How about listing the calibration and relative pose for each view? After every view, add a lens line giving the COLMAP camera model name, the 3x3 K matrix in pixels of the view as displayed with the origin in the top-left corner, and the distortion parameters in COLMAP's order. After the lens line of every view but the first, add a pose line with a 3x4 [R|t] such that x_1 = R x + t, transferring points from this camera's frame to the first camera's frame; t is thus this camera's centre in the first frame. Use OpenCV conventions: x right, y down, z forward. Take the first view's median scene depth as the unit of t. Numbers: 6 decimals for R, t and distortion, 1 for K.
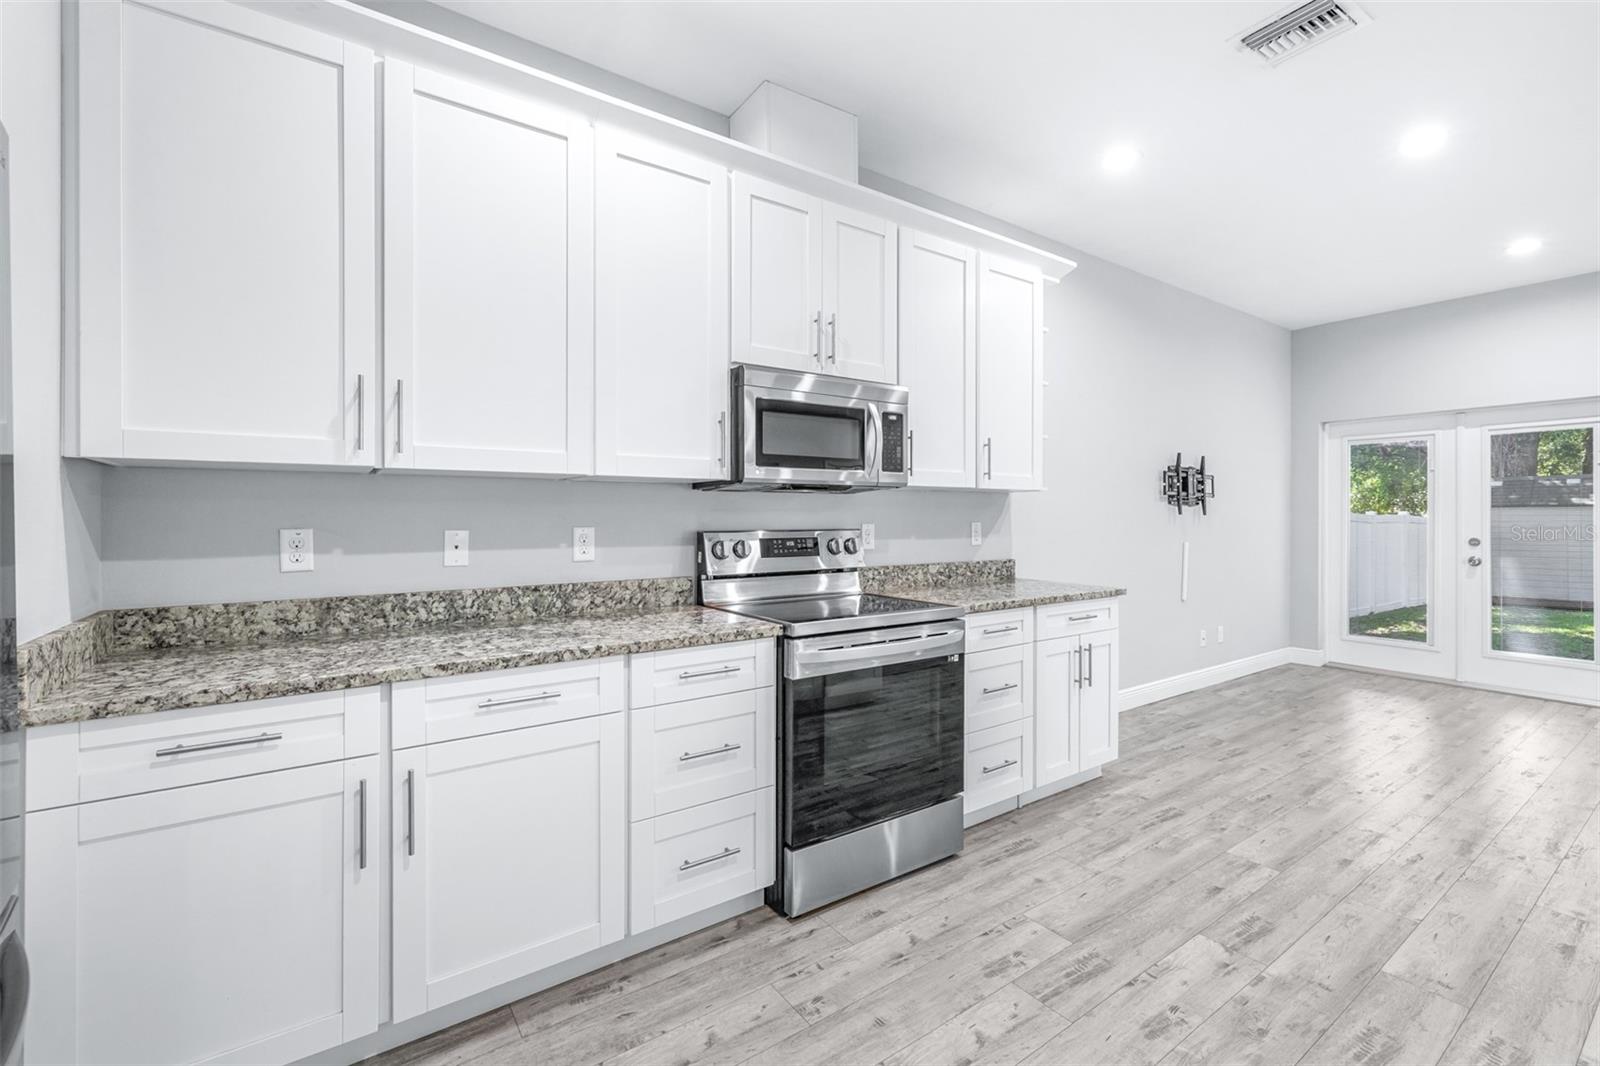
lens RADIAL K [[683.2, 0, 800.2], [0, 683.2, 517.1], [0, 0, 1]] dist [0.000767, -0.000803]
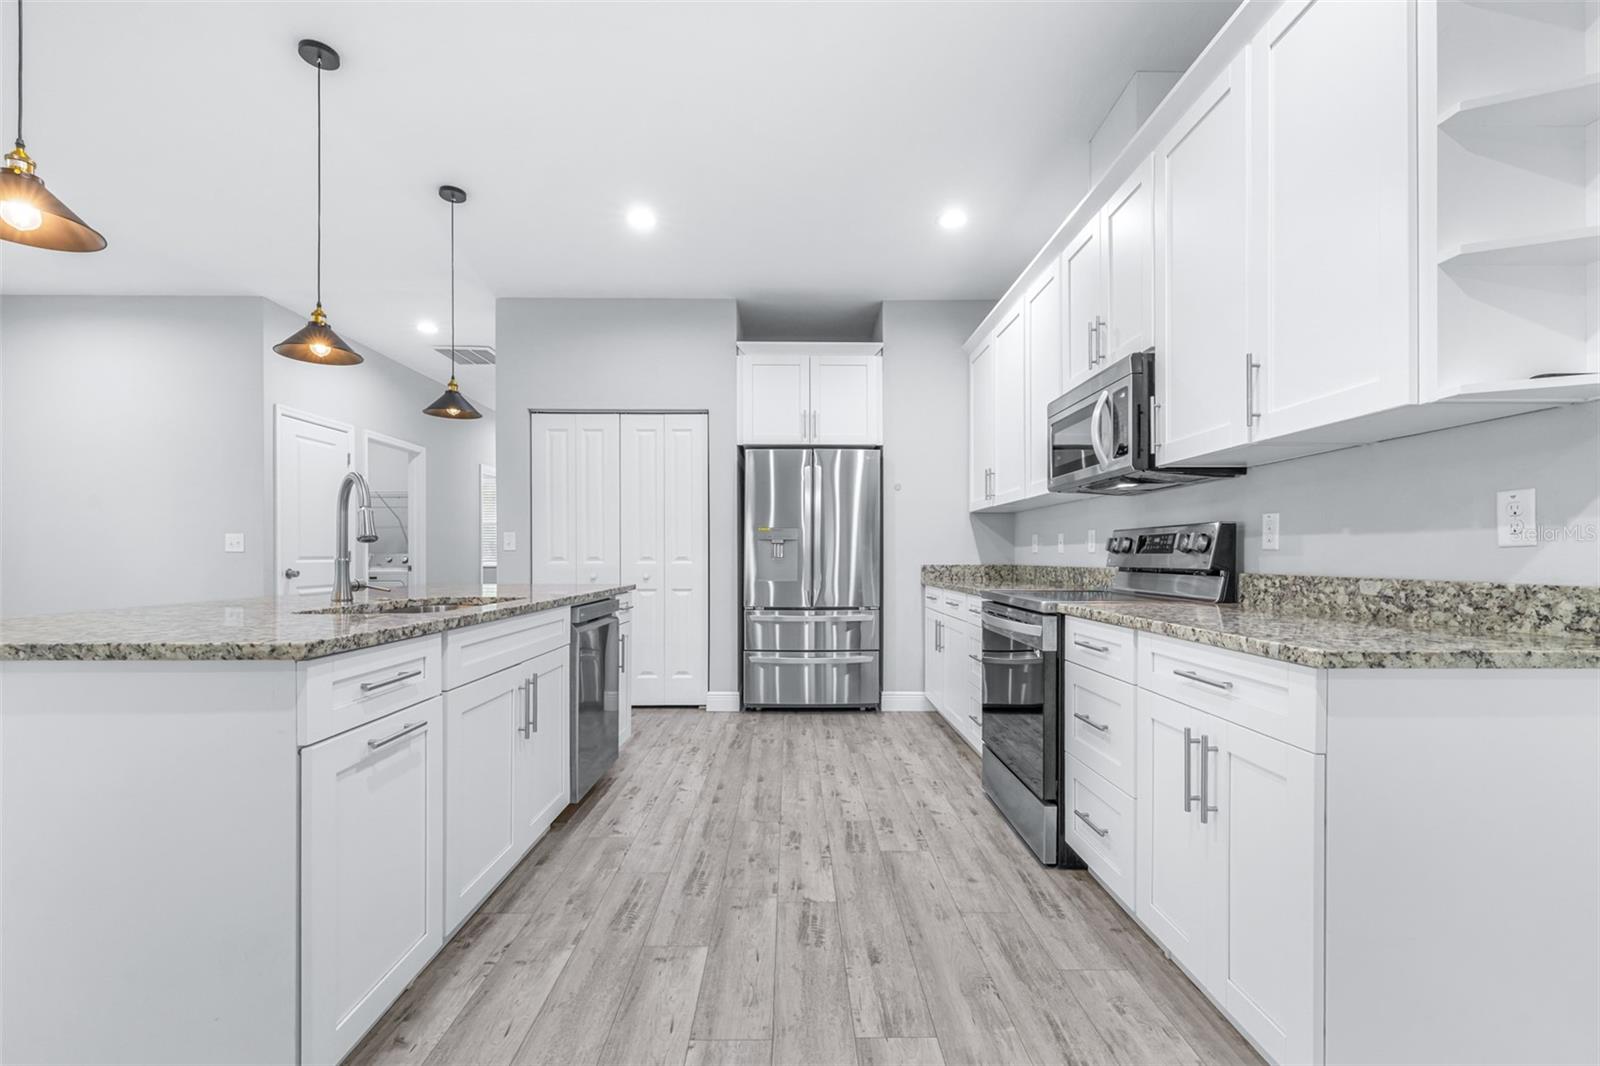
lens RADIAL K [[678.9, 0, 797.6], [0, 678.9, 557.1], [0, 0, 1]] dist [0.000831, 0.000071]
pose [[-0.563976, 0.000390, -0.825791, 1.257912], [-0.003059, 0.999992, 0.002561, 0.072490], [0.825785, 0.003970, -0.563971, 1.312699]]
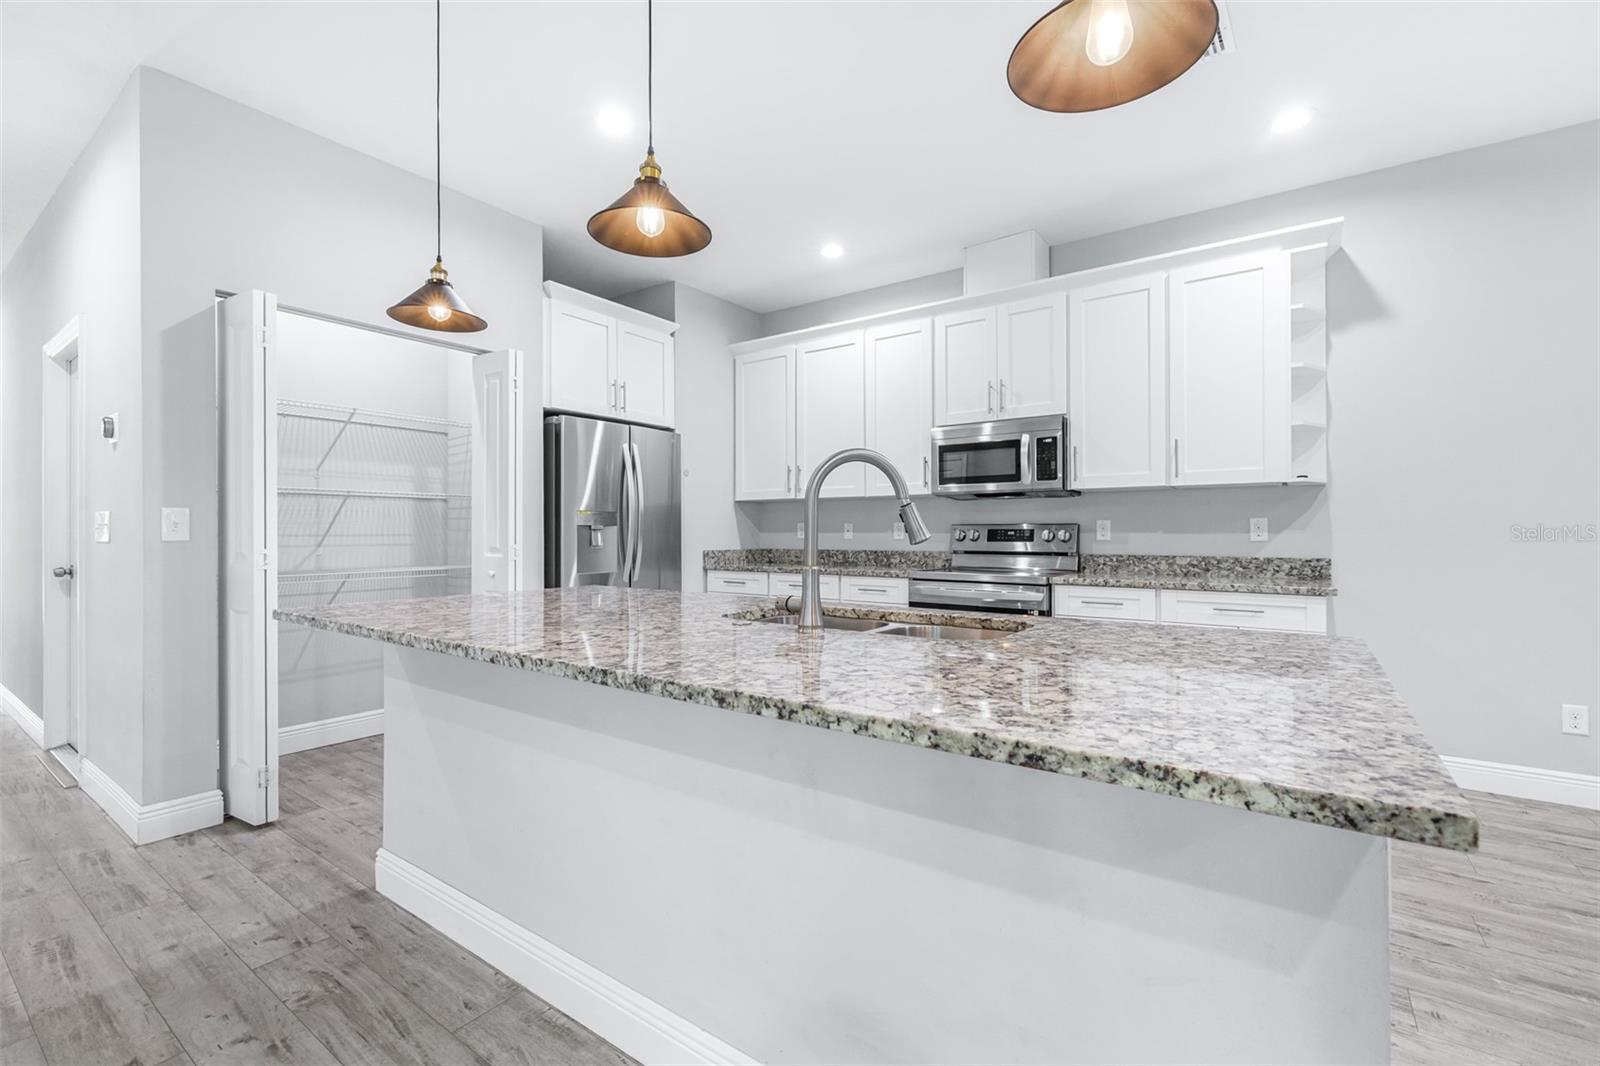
lens RADIAL K [[694.7, 0, 799.8], [0, 694.7, 533.7], [0, 0, 1]] dist [0.000583, -0.000142]
pose [[0.334386, 0.001690, -0.942435, 1.462245], [-0.002168, 0.999997, 0.001024, 0.046260], [0.942434, 0.001701, 0.334388, 0.075957]]
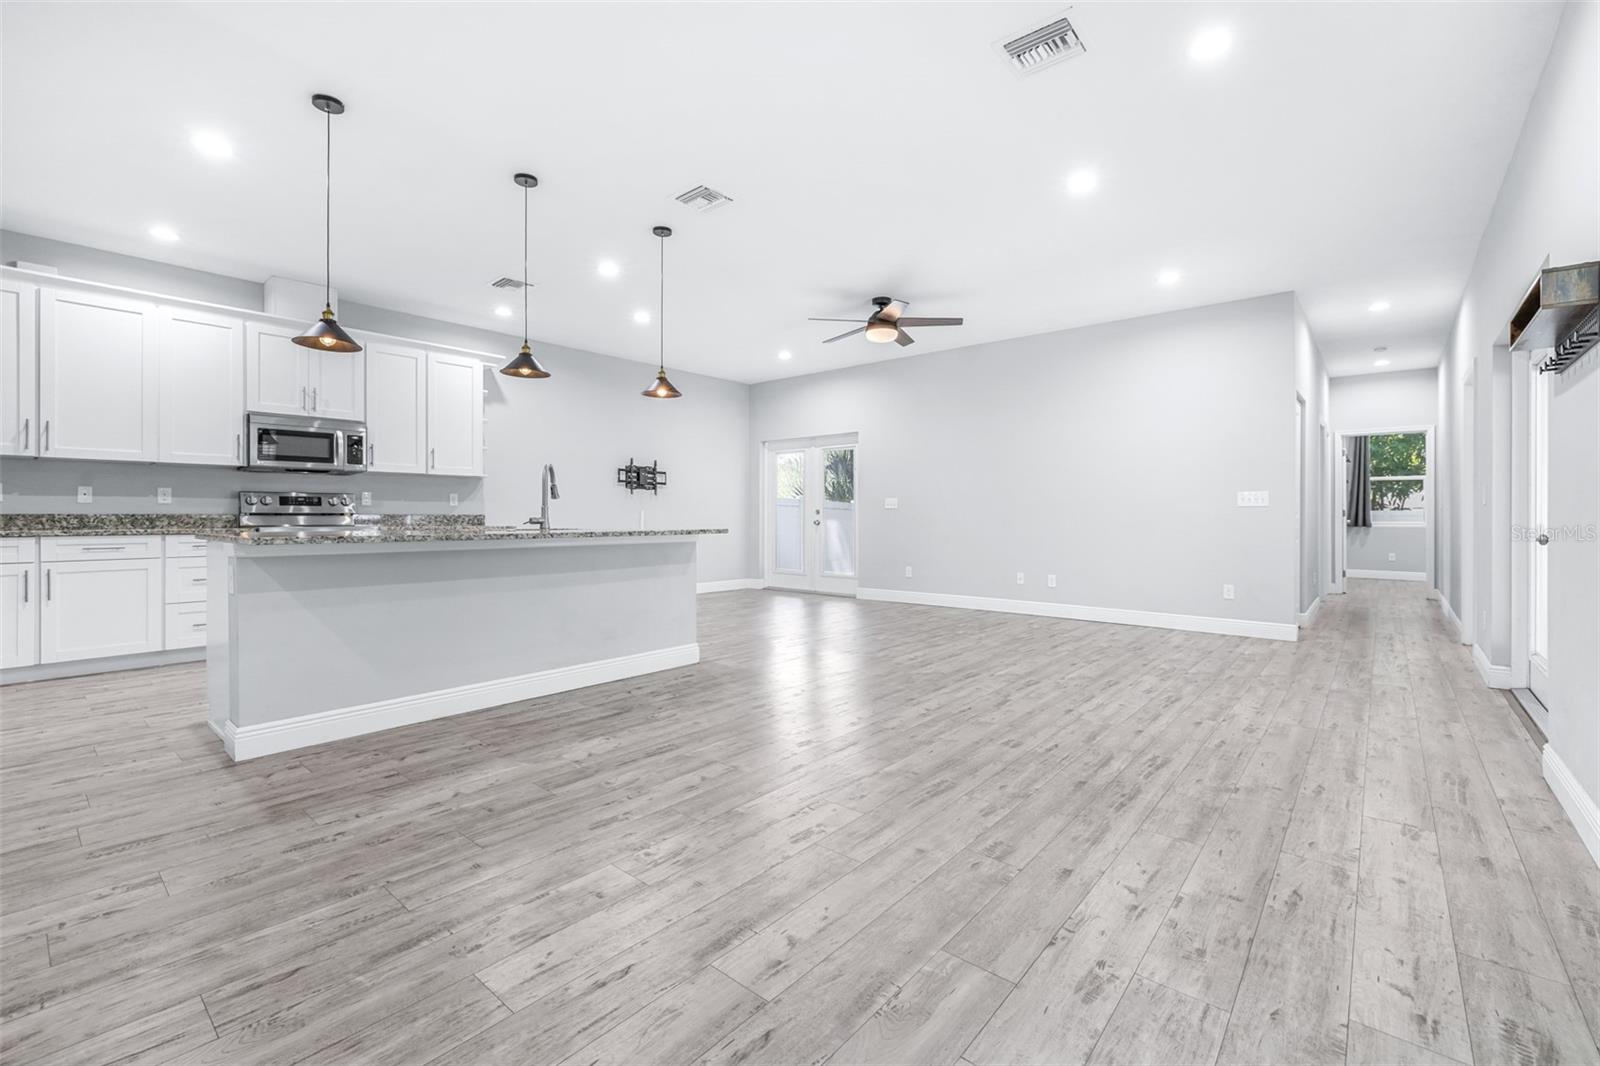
lens RADIAL K [[683.2, 0, 800.2], [0, 683.2, 517.1], [0, 0, 1]] dist [0.000767, -0.000803]
pose [[0.967643, 0.000494, 0.252323, 1.043323], [-0.000829, 0.999999, 0.001220, 0.101549], [-0.252322, -0.001390, 0.967642, -1.519501]]
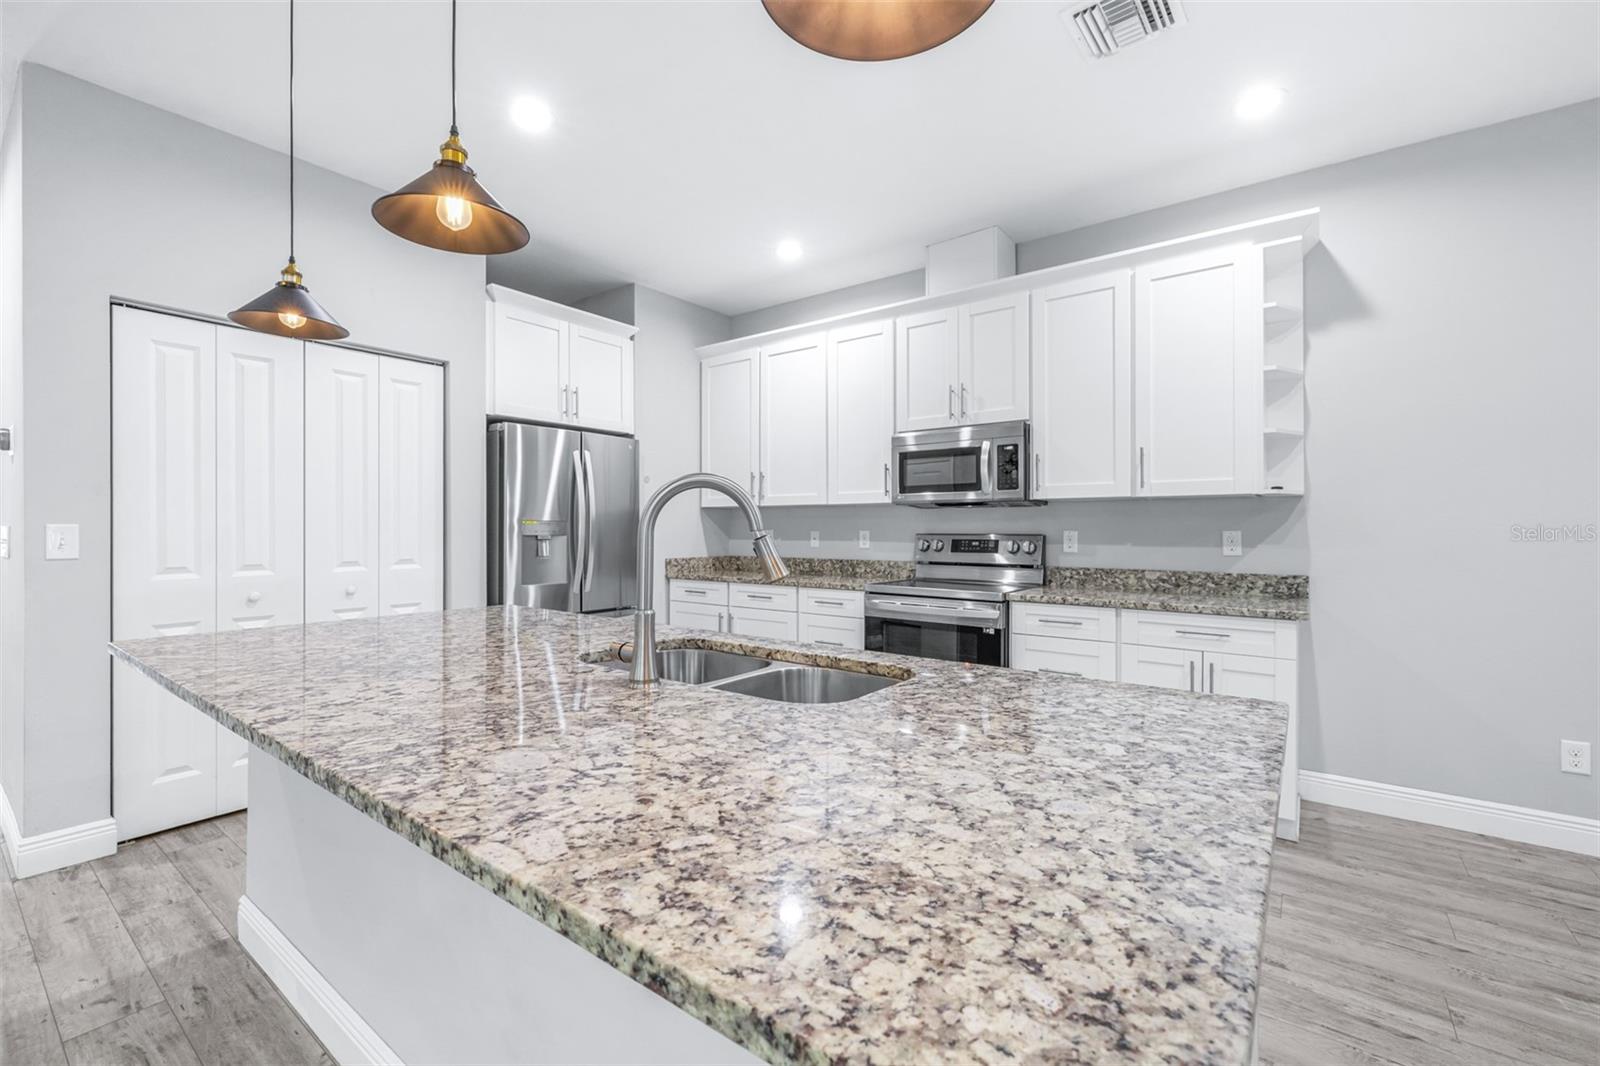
lens RADIAL K [[678.5, 0, 797.2], [0, 678.5, 529.7], [0, 0, 1]] dist [-0.000512, 0.000199]
pose [[0.309066, 0.001868, -0.951039, 1.412789], [-0.004045, 0.999992, 0.000649, 0.011878], [0.951032, 0.003646, 0.309071, 0.249999]]
